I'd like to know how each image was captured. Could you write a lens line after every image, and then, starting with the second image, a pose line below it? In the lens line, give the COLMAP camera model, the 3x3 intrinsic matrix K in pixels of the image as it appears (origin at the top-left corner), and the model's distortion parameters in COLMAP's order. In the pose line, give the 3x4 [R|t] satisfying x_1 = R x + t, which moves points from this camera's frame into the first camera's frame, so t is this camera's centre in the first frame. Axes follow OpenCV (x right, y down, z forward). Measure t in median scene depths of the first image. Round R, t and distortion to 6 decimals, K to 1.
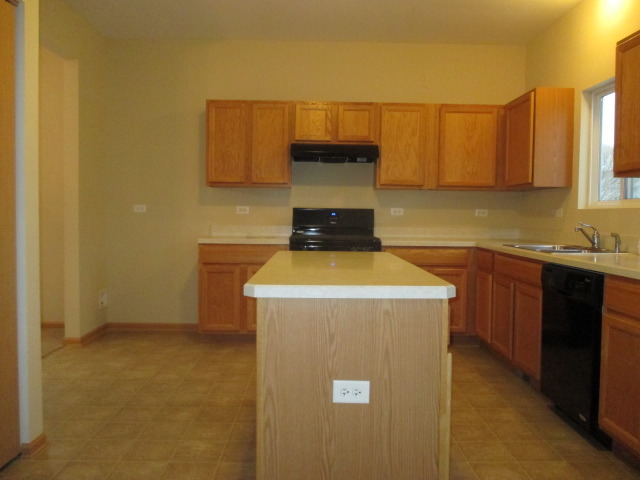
lens RADIAL K [[529.8, 0, 323.7], [0, 529.8, 240.5], [0, 0, 1]] dist [-0.029347, 0.001339]
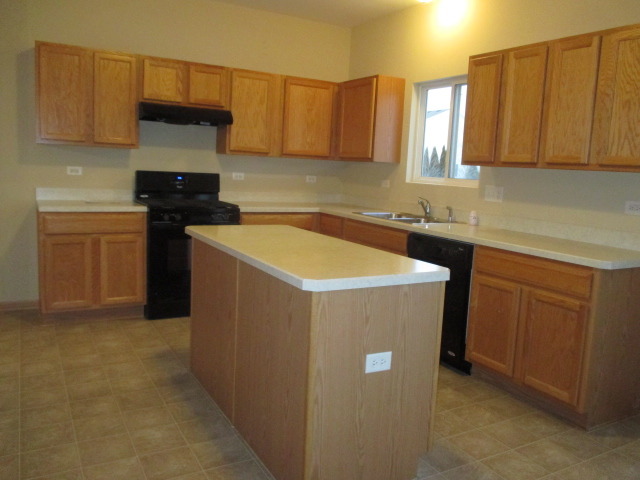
lens RADIAL K [[529.8, 0, 323.7], [0, 529.8, 240.5], [0, 0, 1]] dist [-0.029347, 0.001339]
pose [[0.877667, -0.034034, 0.478062, -0.227708], [-0.015556, 0.994927, 0.099389, -0.038083], [-0.479019, -0.094667, 0.872685, 0.016930]]
